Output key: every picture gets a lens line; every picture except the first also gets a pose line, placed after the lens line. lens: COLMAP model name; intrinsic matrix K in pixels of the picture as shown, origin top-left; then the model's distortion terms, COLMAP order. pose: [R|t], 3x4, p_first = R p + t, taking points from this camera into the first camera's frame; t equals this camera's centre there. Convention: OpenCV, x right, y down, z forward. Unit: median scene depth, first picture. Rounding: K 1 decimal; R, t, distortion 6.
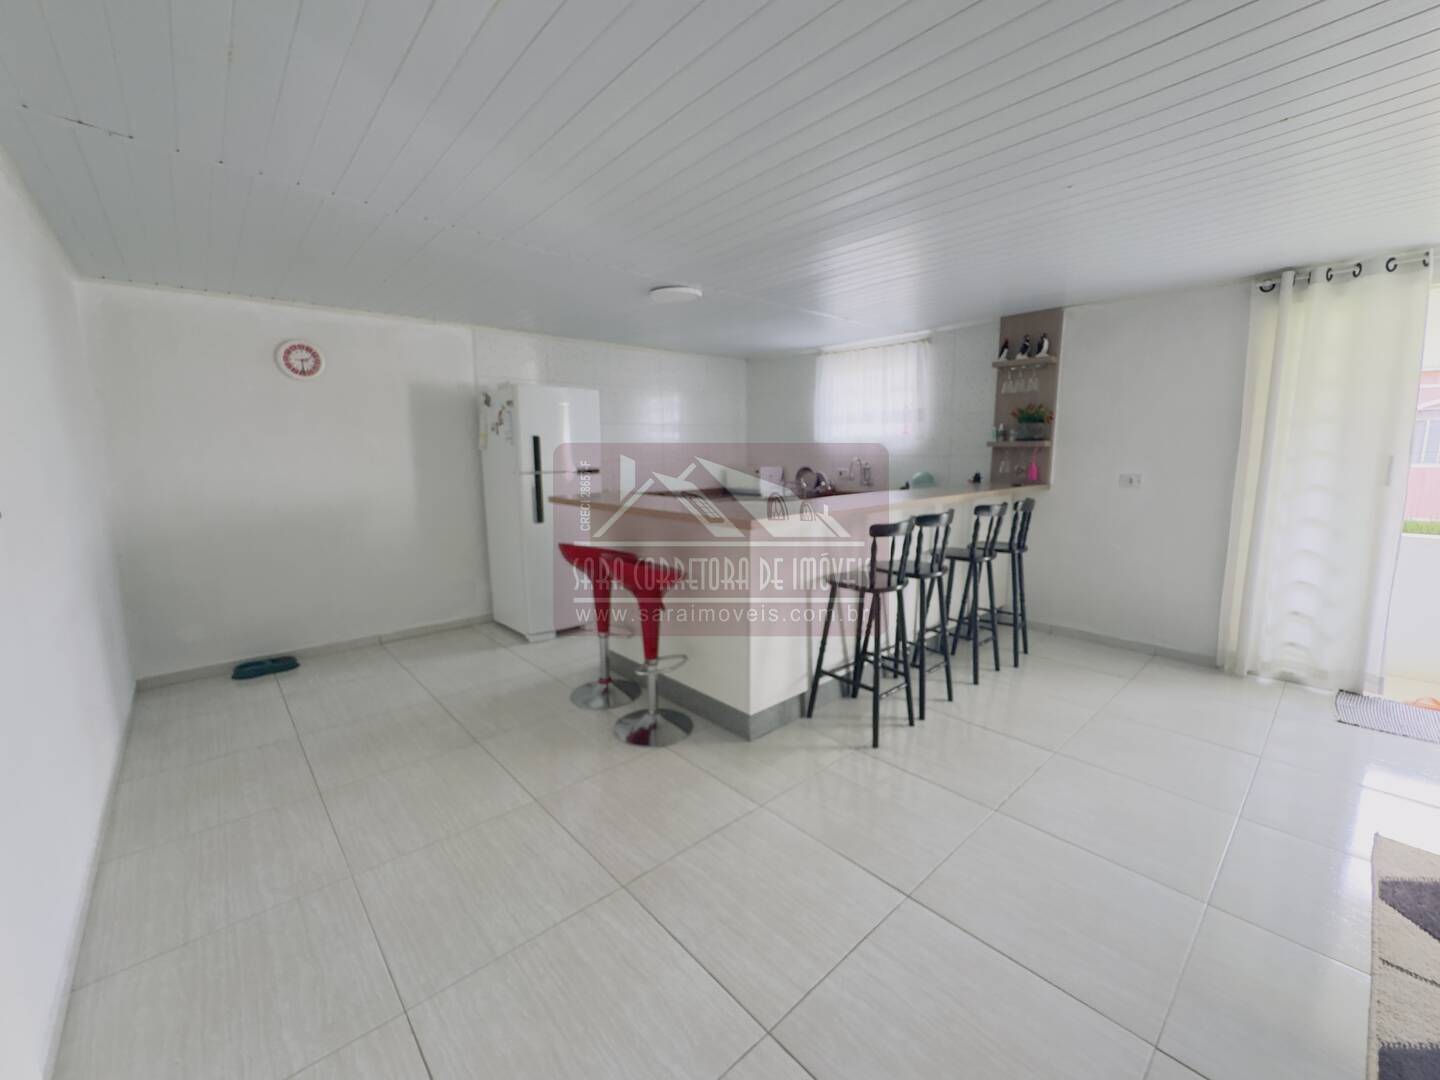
lens RADIAL K [[574.4, 0, 709.8], [0, 574.4, 533.8], [0, 0, 1]] dist [-0.004568, 0.000807]
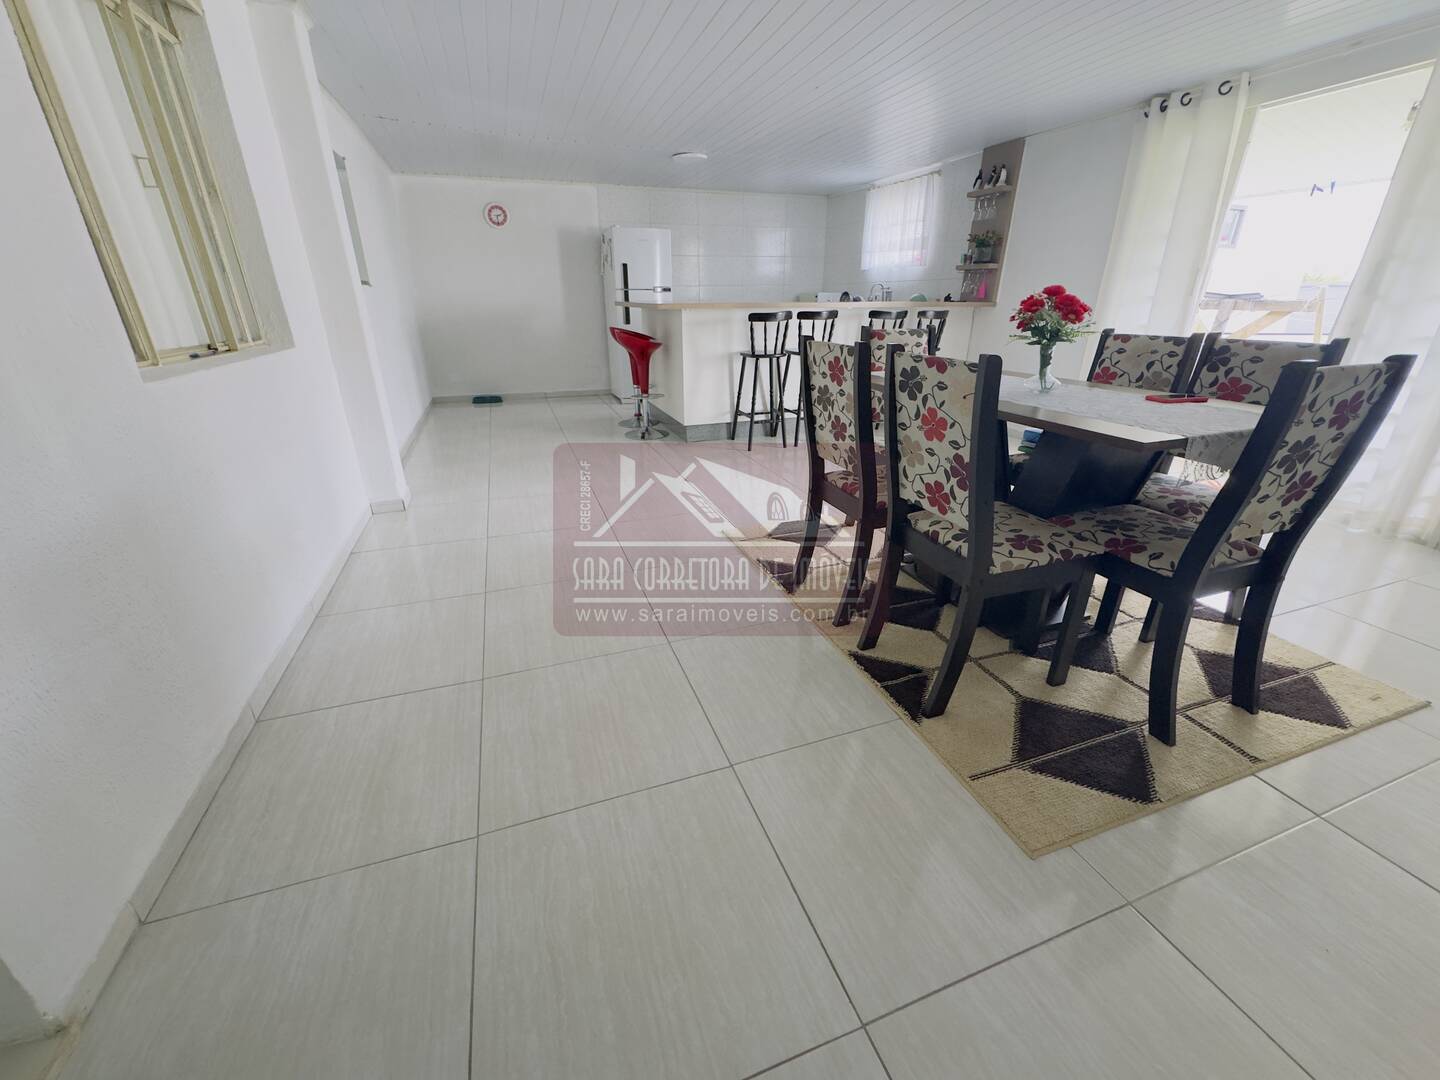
lens RADIAL K [[574.4, 0, 718.0], [0, 574.4, 536.7], [0, 0, 1]] dist [-0.004568, 0.000807]
pose [[0.925604, 0.152979, -0.346201, 0.570421], [-0.061847, 0.963517, 0.260403, 0.118179], [0.373407, -0.219619, 0.901296, -0.448193]]
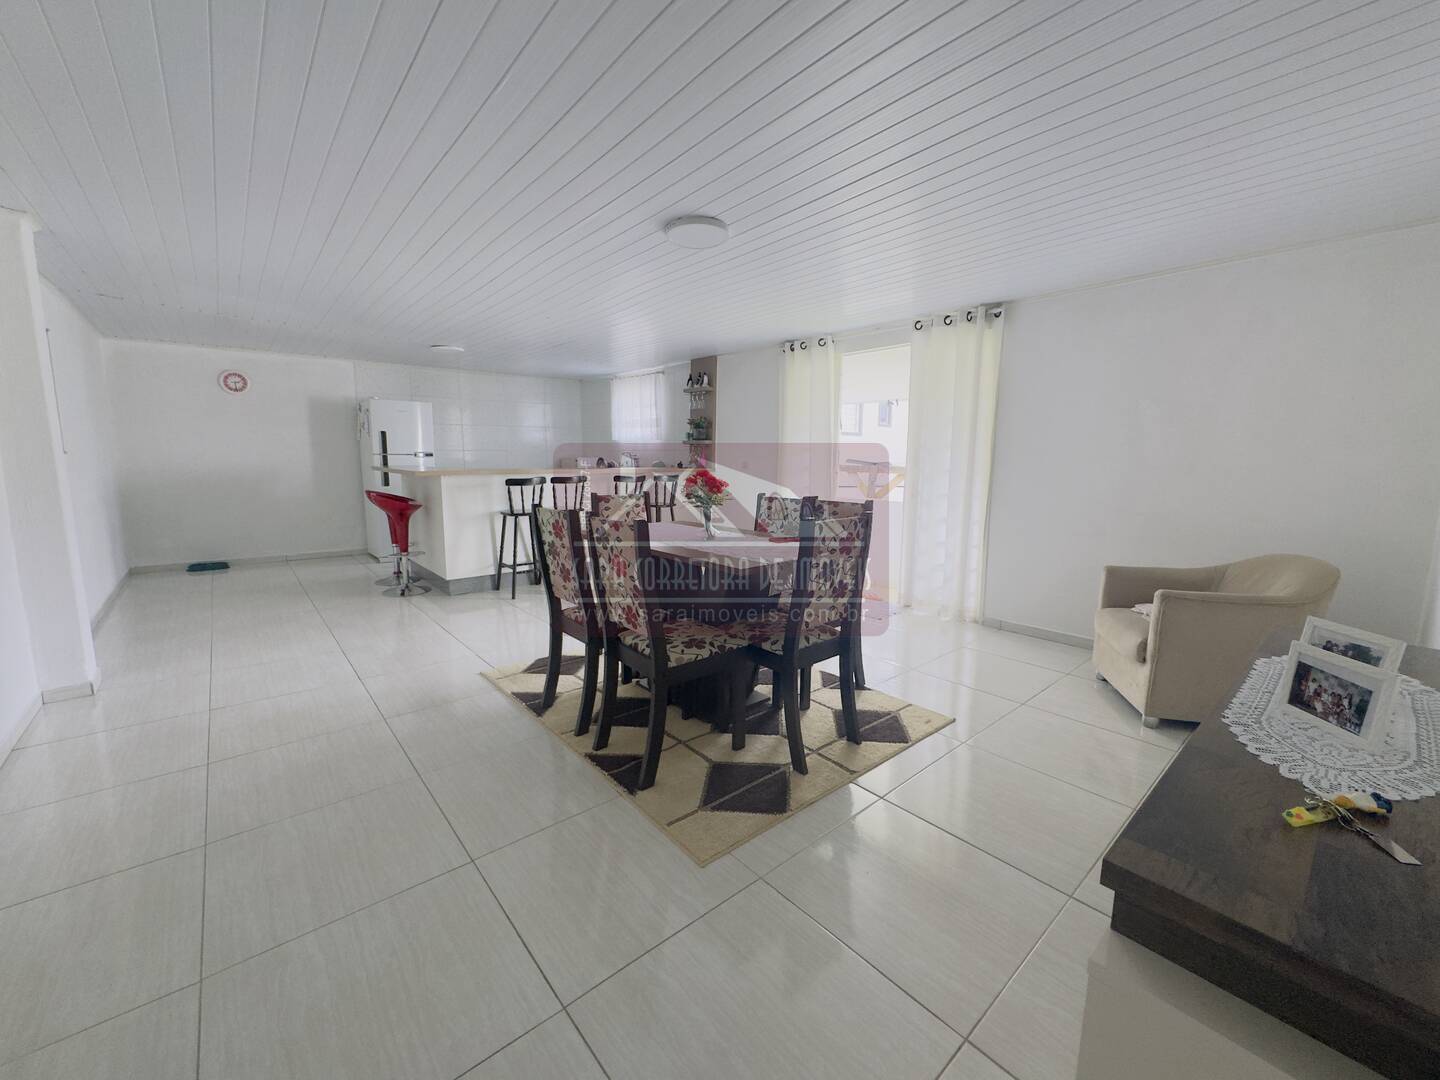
lens RADIAL K [[574.4, 0, 718.6], [0, 574.4, 537.6], [0, 0, 1]] dist [-0.004568, 0.000807]
pose [[0.999615, 0.021931, -0.017008, 0.664441], [-0.021980, 0.999755, -0.002717, 0.109554], [0.016945, 0.003090, 0.999852, -0.578741]]
